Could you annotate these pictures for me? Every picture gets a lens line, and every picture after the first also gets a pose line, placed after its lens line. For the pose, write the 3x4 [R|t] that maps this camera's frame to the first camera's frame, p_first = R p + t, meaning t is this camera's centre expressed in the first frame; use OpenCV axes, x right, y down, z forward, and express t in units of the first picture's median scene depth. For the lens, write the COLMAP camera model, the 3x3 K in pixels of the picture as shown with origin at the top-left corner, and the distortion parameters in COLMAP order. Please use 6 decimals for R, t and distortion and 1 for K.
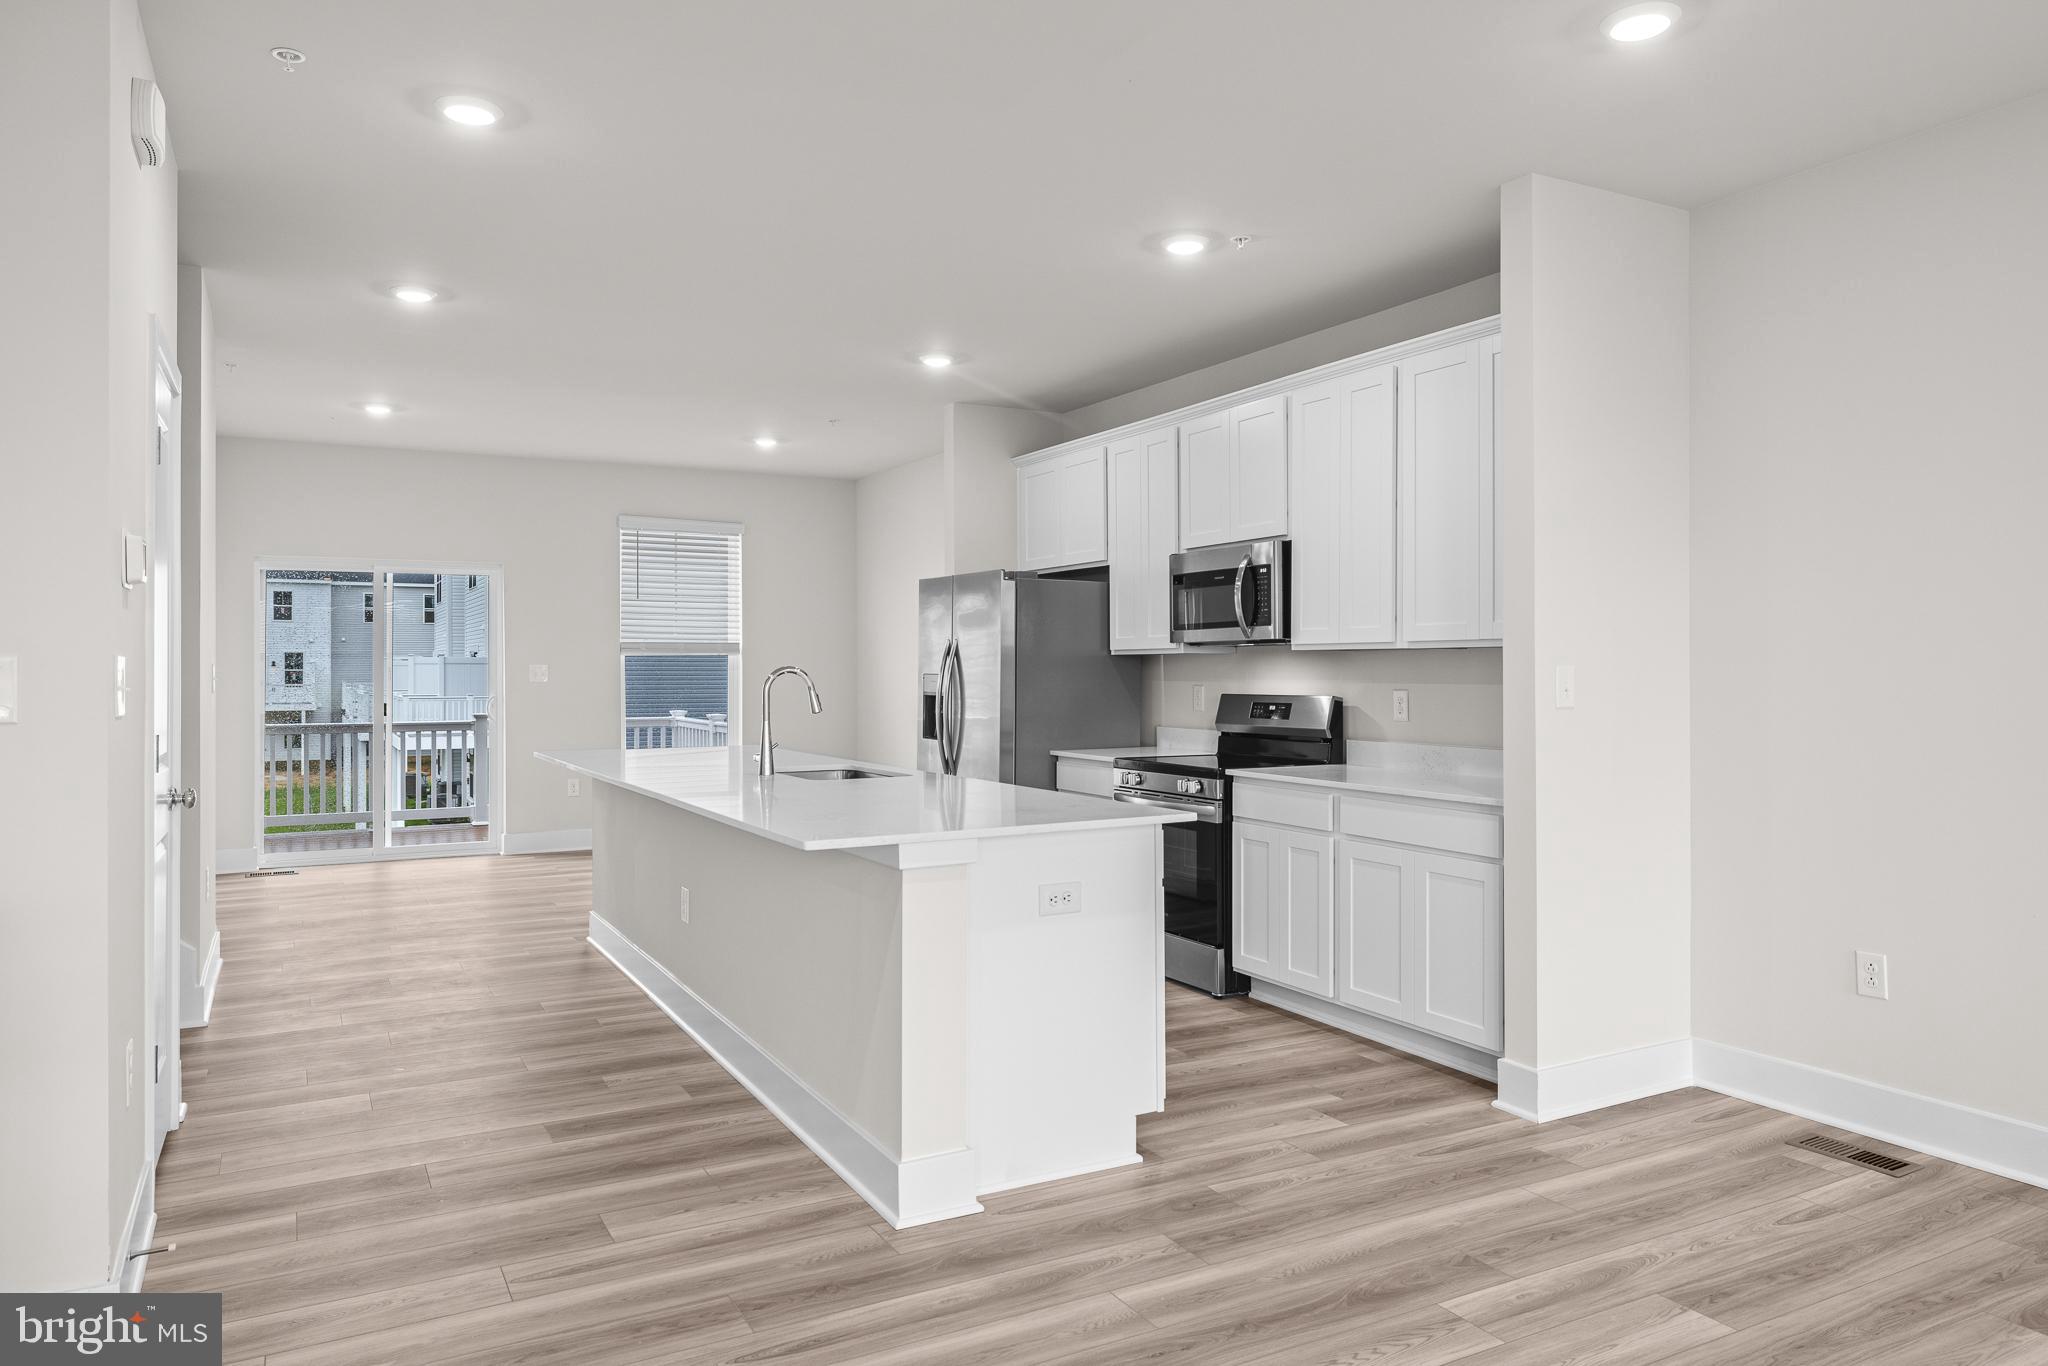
lens RADIAL K [[1385.3, 0, 1031.3], [0, 1385.3, 670.7], [0, 0, 1]] dist [-0.008446, -0.000778]
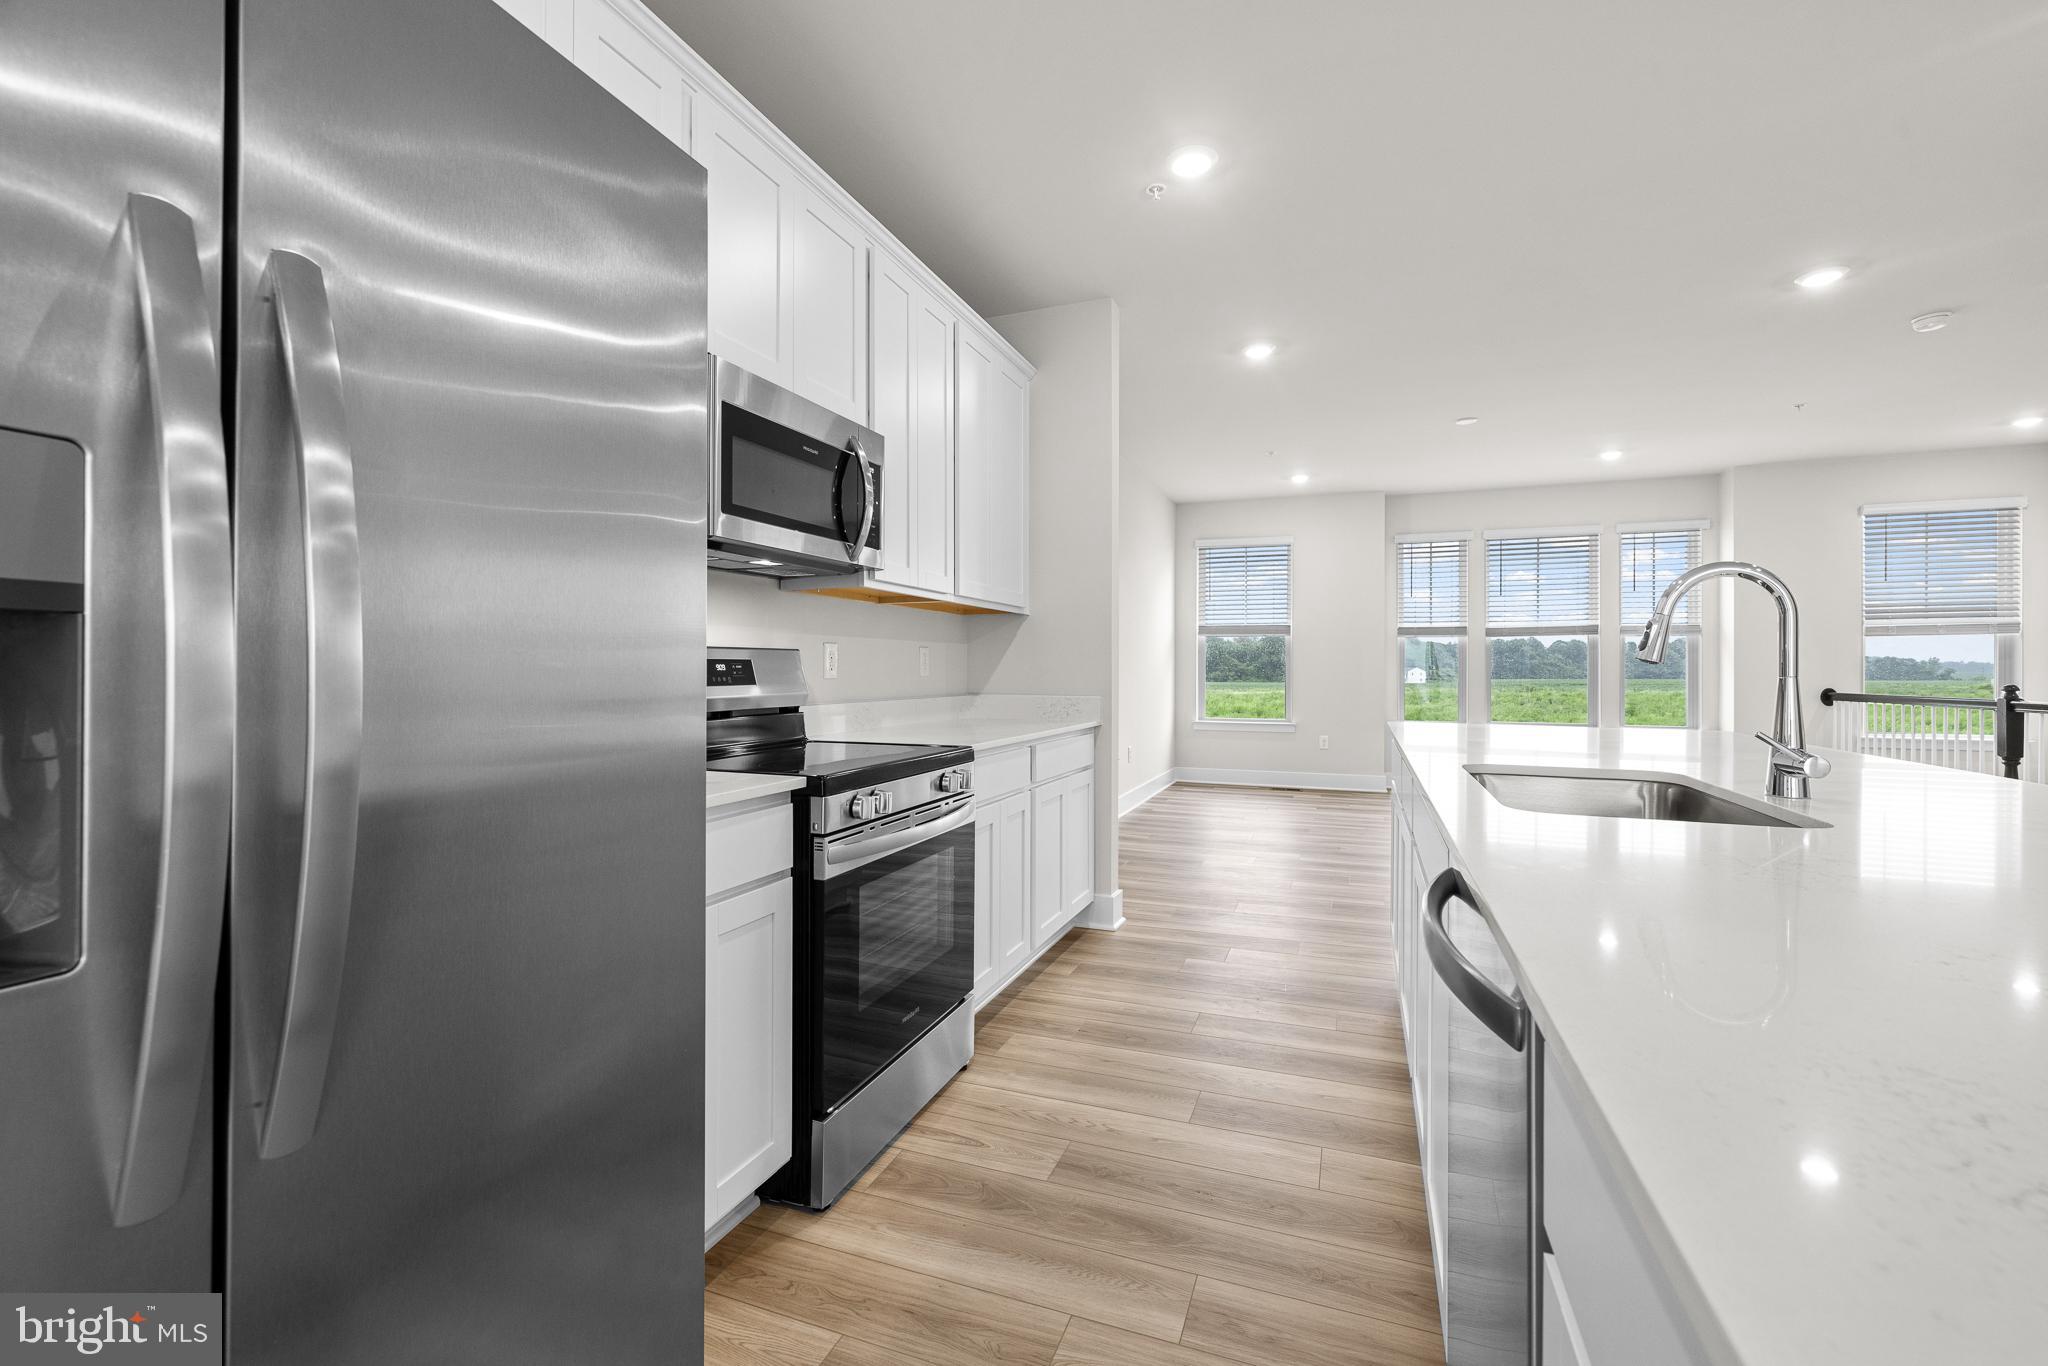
lens RADIAL K [[904.1, 0, 993.0], [0, 904.1, 664.9], [0, 0, 1]] dist [0.001169, 0.000047]
pose [[-0.641023, -0.000781, 0.767521, -0.274925], [-0.004052, 0.999989, -0.002366, 0.033189], [-0.767511, -0.004626, -0.641019, 1.502405]]
